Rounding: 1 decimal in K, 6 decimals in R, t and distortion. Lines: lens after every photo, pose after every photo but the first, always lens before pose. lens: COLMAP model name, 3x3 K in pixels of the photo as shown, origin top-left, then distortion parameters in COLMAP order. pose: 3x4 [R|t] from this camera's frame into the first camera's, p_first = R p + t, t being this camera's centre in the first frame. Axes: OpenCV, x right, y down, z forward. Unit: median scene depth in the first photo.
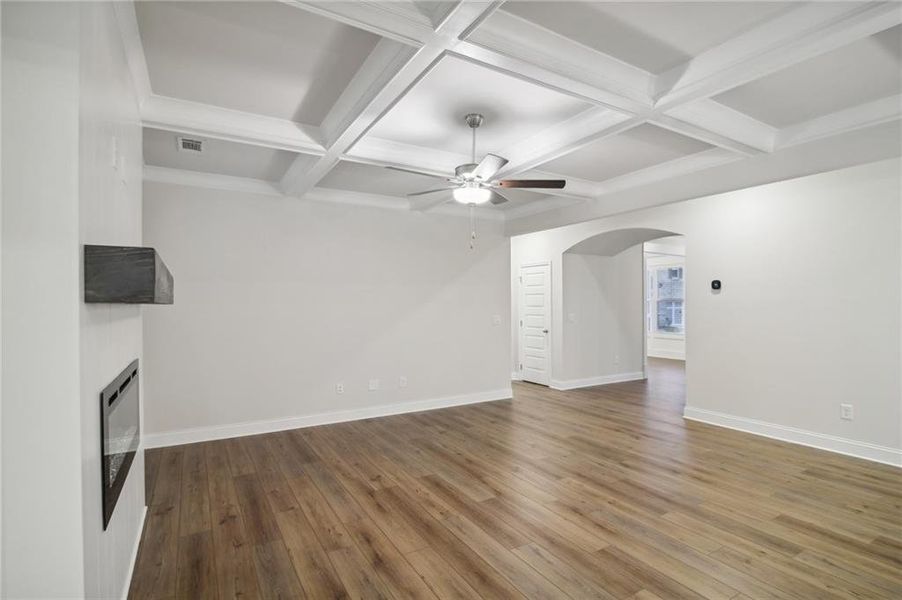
lens RADIAL K [[445.2, 0, 453.3], [0, 445.2, 303.0], [0, 0, 1]] dist [-0.024044, -0.001191]
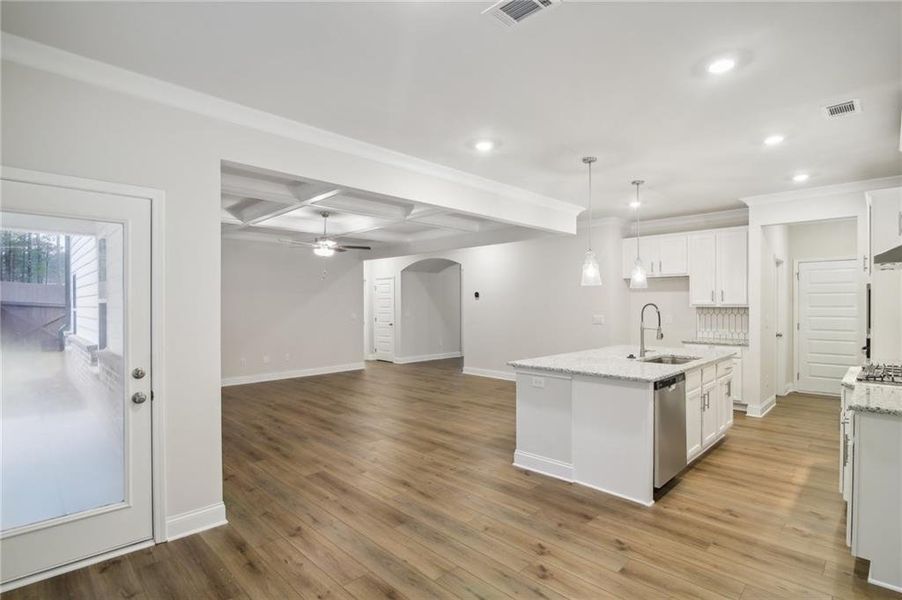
lens RADIAL K [[445.2, 0, 456.1], [0, 445.2, 302.1], [0, 0, 1]] dist [-0.024044, -0.001191]
pose [[0.967915, -0.001181, 0.251276, 0.083775], [0.001810, 0.999996, -0.002275, -0.009445], [-0.251272, 0.002657, 0.967913, -0.784675]]
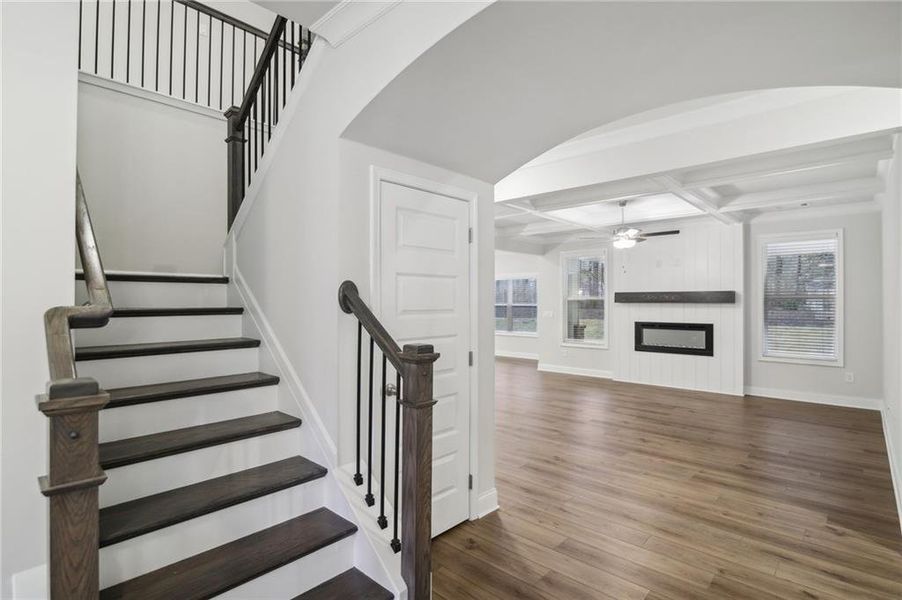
lens RADIAL K [[445.2, 0, 450.3], [0, 445.2, 298.3], [0, 0, 1]] dist [-0.024044, -0.001191]
pose [[-0.962738, 0.003576, -0.270412, 0.887575], [0.006107, 0.999945, -0.008518, -0.006371], [0.270367, -0.009852, -0.962707, 1.859523]]
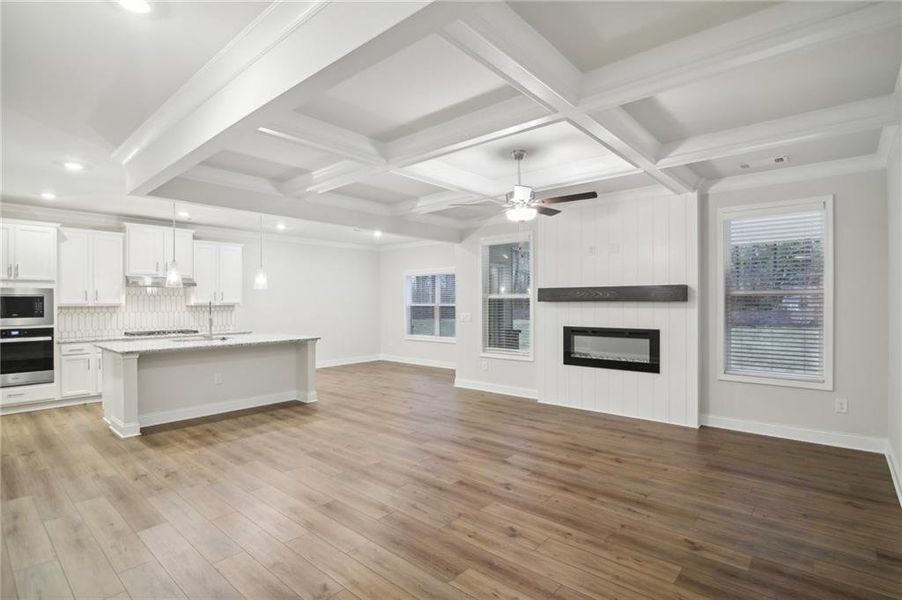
lens RADIAL K [[445.2, 0, 452.5], [0, 445.2, 302.1], [0, 0, 1]] dist [-0.024044, -0.001191]
pose [[-0.951176, 0.008298, -0.308536, 0.442755], [0.009004, 0.999959, -0.000863, 0.000326], [0.308516, -0.003599, -0.951212, 1.543565]]
